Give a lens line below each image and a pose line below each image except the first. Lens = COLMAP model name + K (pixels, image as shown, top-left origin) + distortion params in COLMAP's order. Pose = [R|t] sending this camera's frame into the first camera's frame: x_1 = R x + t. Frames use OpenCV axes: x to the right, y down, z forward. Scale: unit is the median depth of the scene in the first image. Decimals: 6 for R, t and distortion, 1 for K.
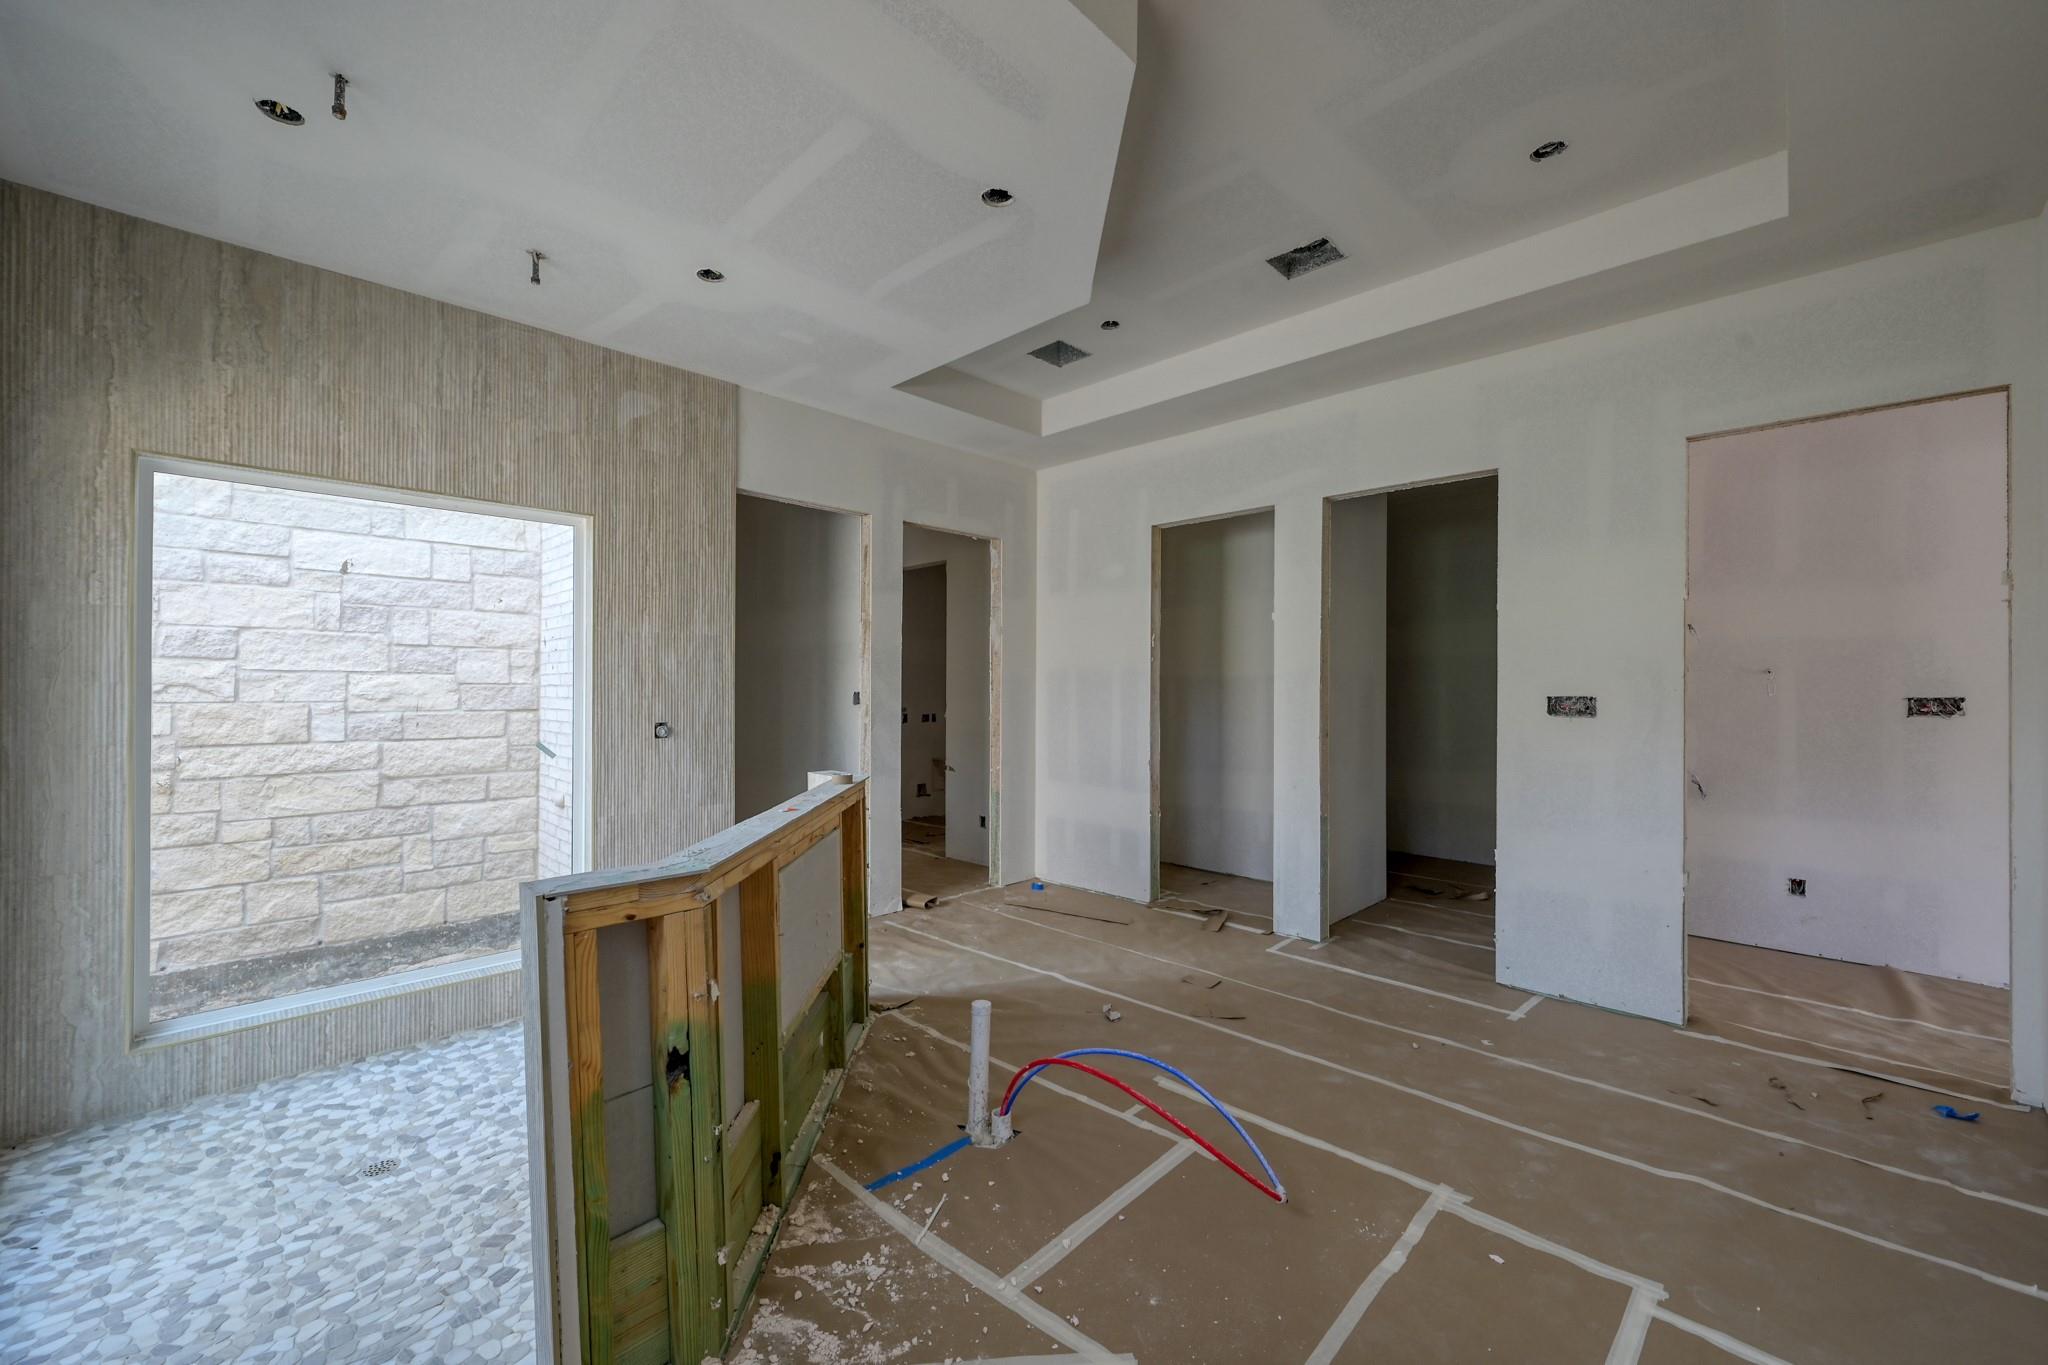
lens RADIAL K [[811.3, 0, 1017.3], [0, 811.3, 684.5], [0, 0, 1]] dist [0.001046, 0.000164]
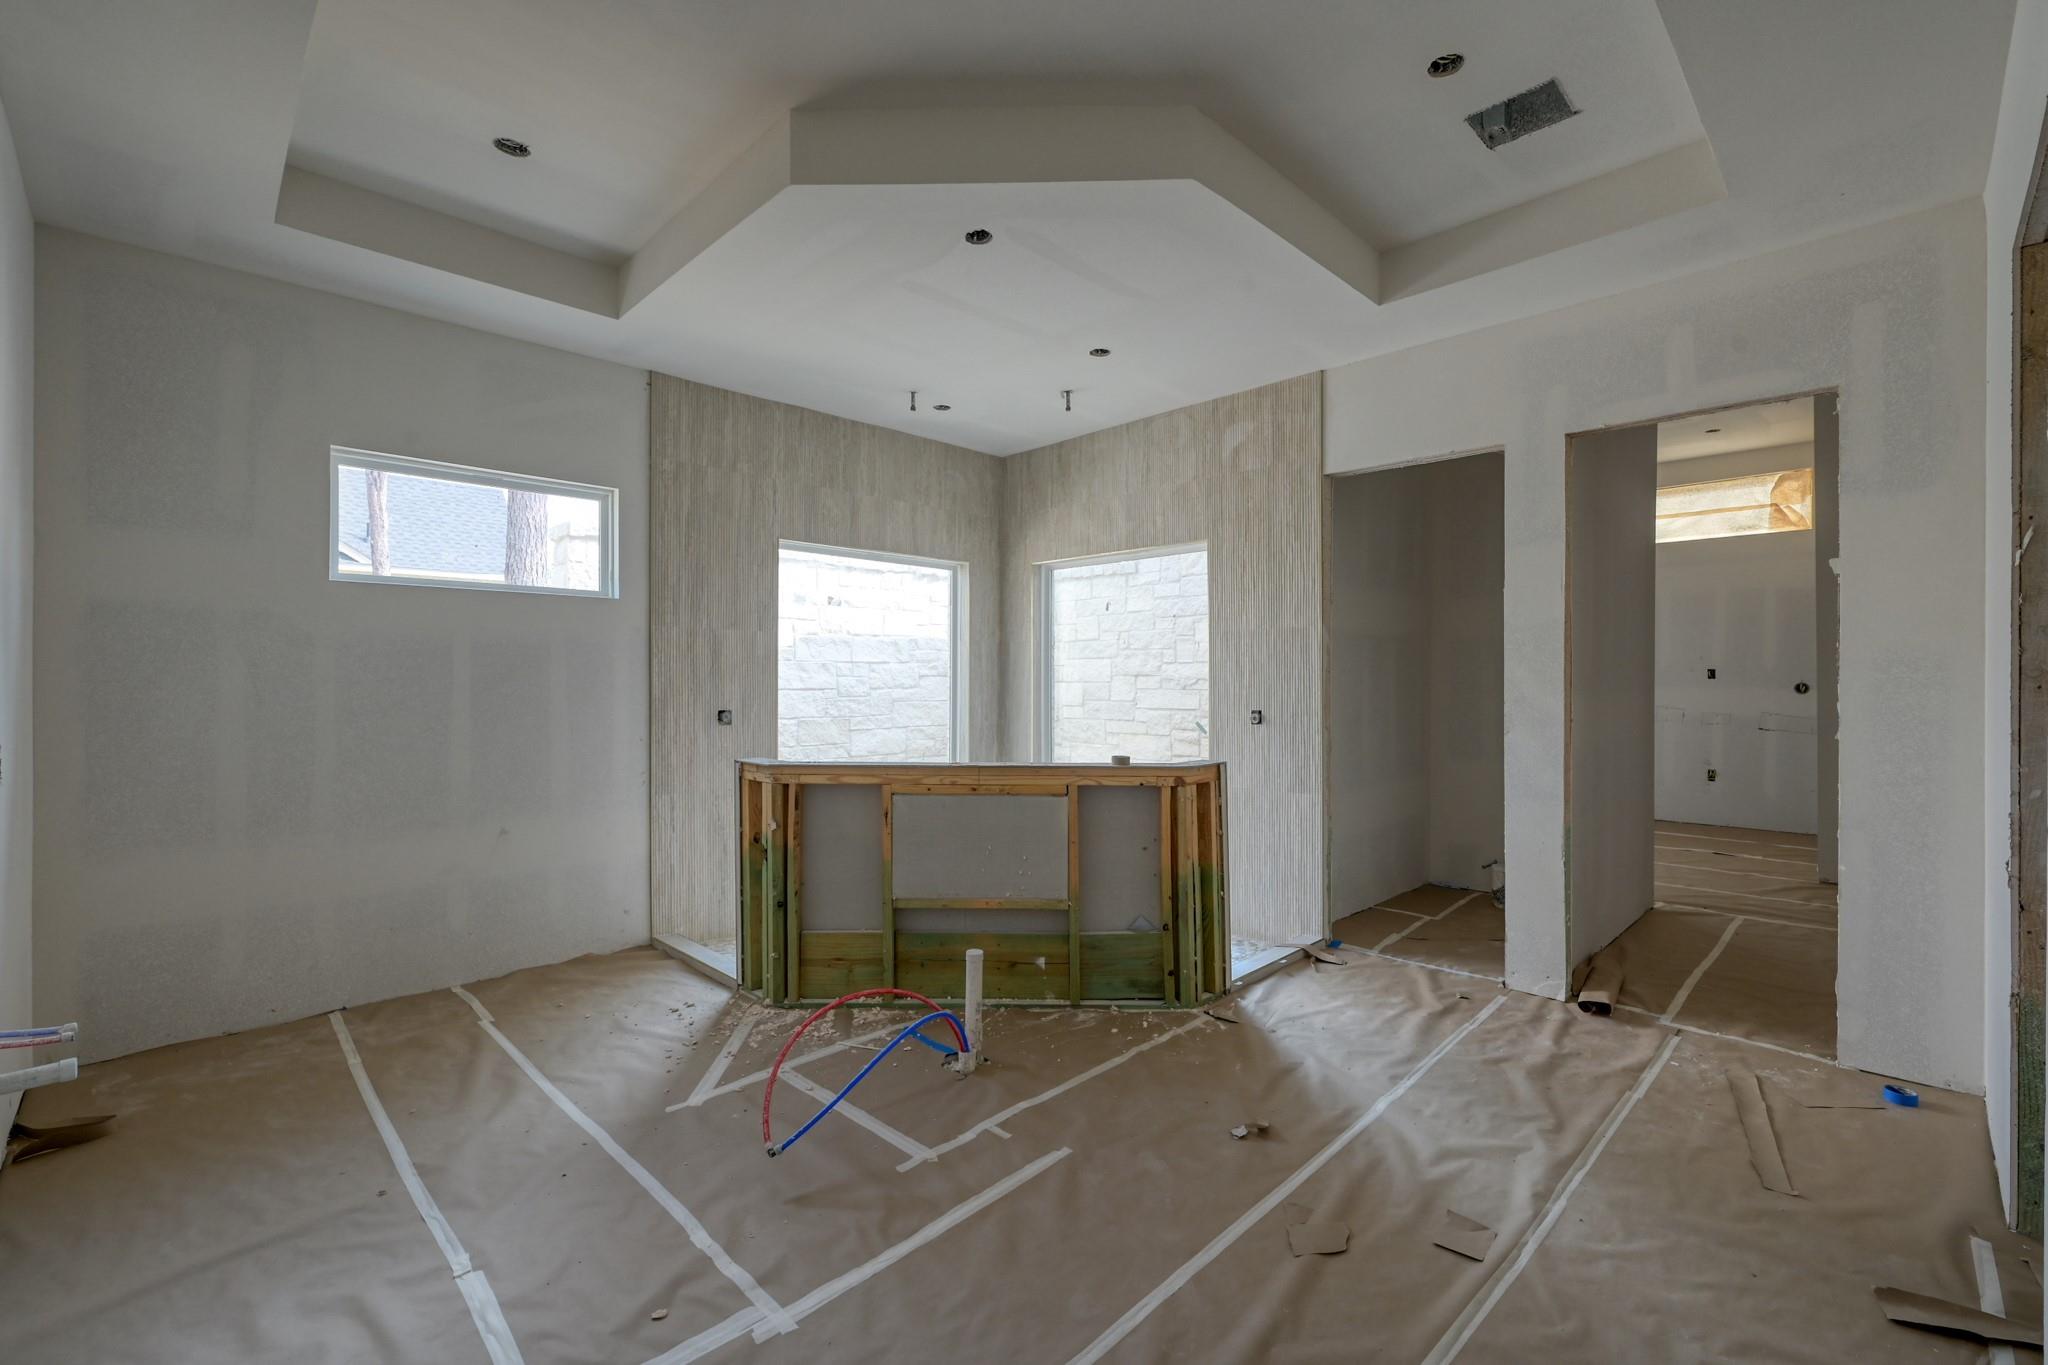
lens RADIAL K [[869.3, 0, 1026.3], [0, 869.3, 686.3], [0, 0, 1]] dist [0.004994, 0.001112]
pose [[-0.013993, 0.004615, -0.999891, 1.159878], [0.004034, 0.999981, 0.004559, 0.011099], [0.999894, -0.003970, -0.014011, 1.068726]]
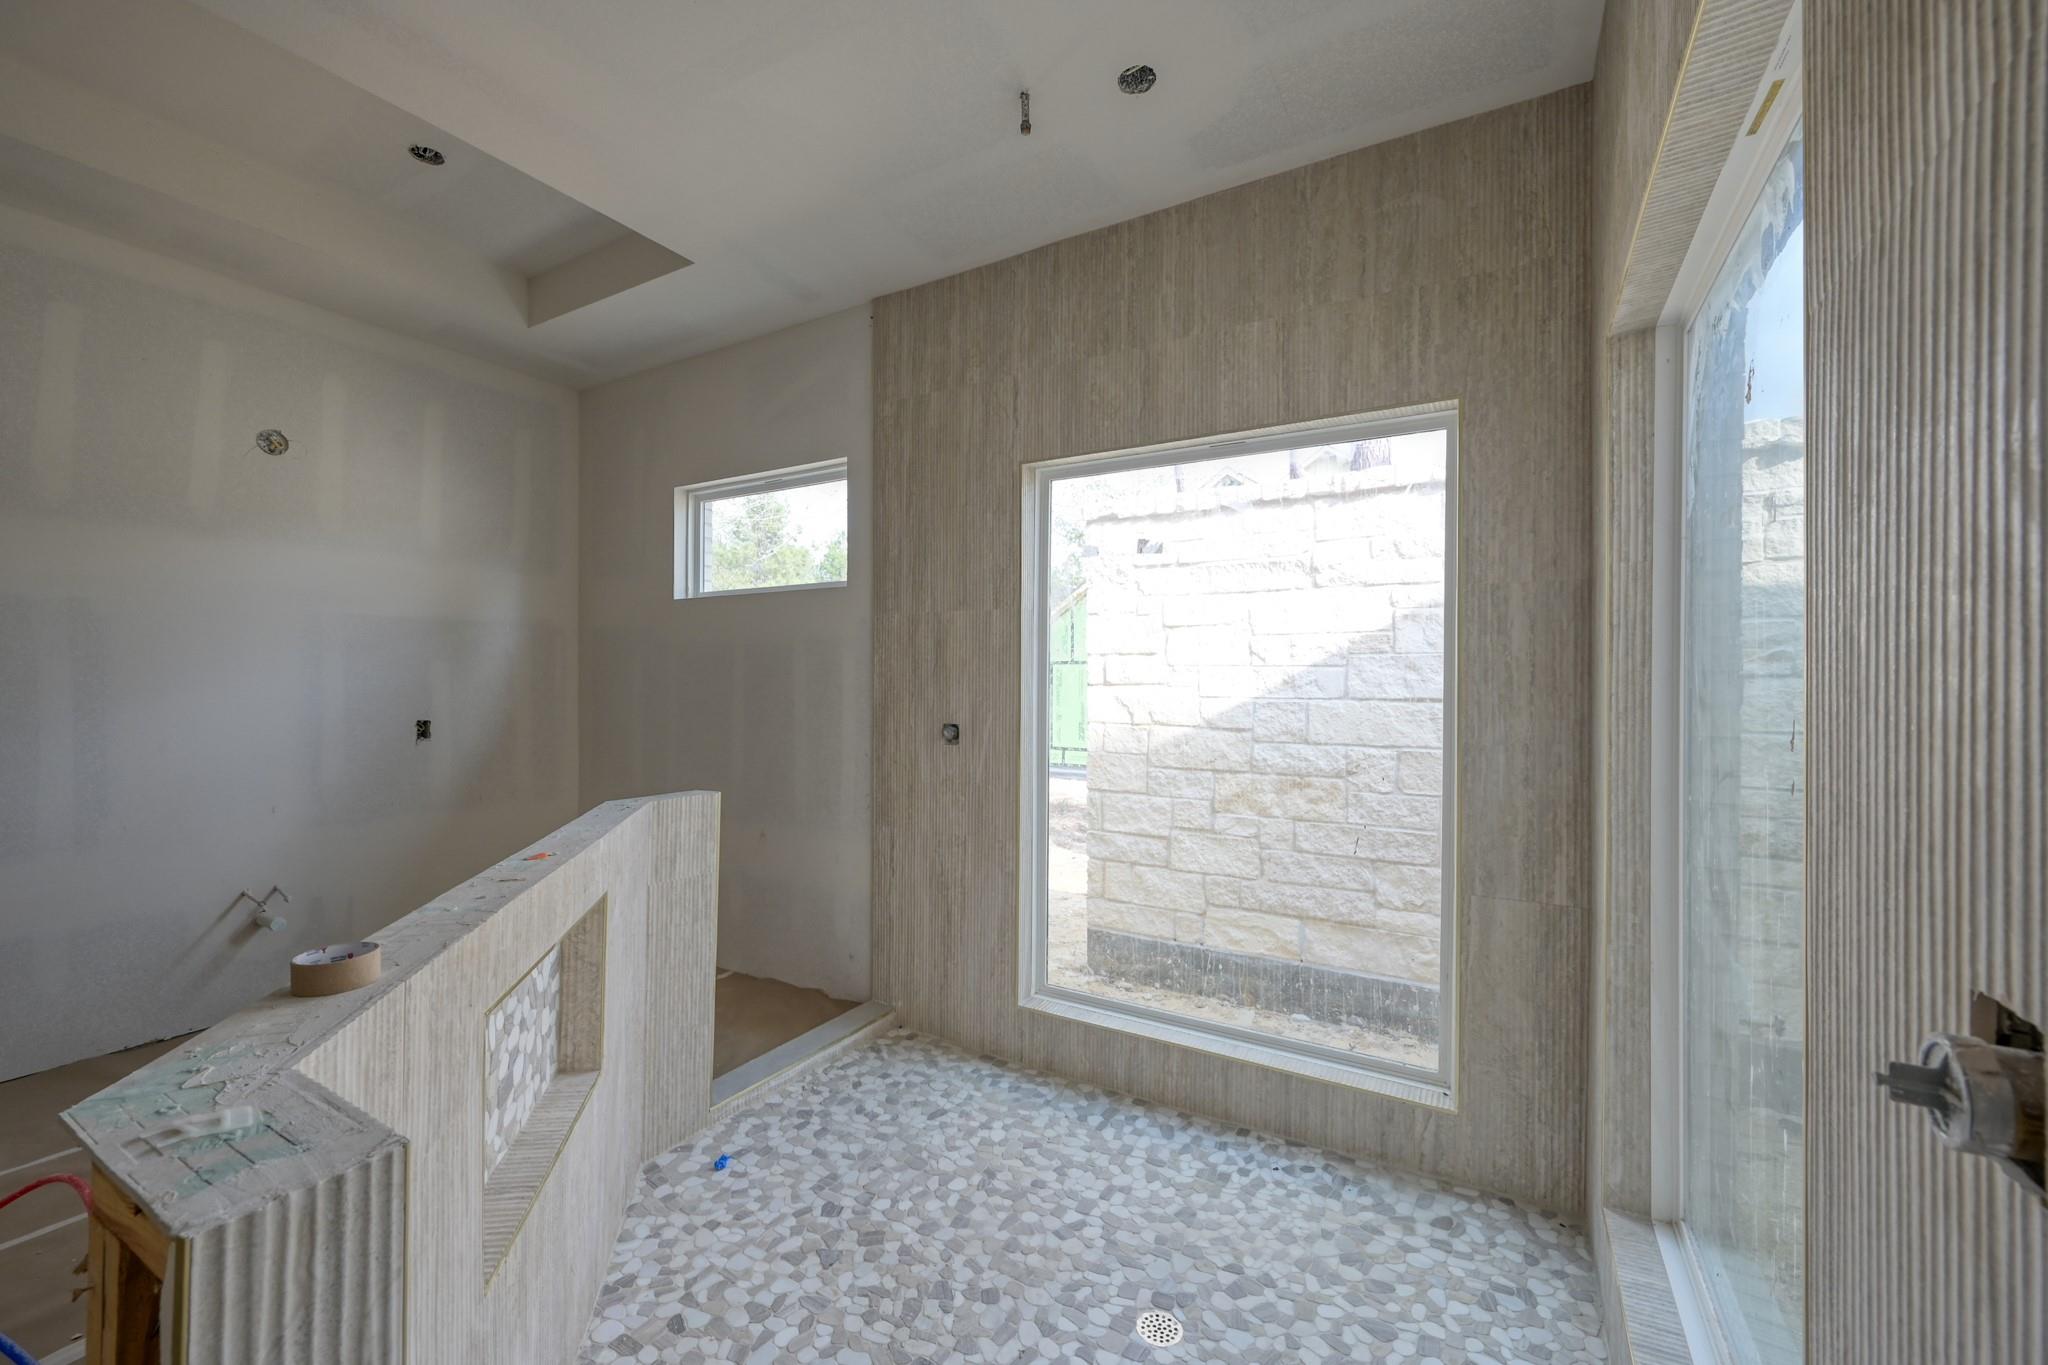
lens RADIAL K [[811.3, 0, 1022.1], [0, 811.3, 691.5], [0, 0, 1]] dist [0.001046, 0.000164]
pose [[-0.968073, -0.003720, -0.250641, -0.460595], [-0.004509, 0.999987, 0.002571, 0.014258], [0.250628, 0.003619, -0.968077, 1.623227]]
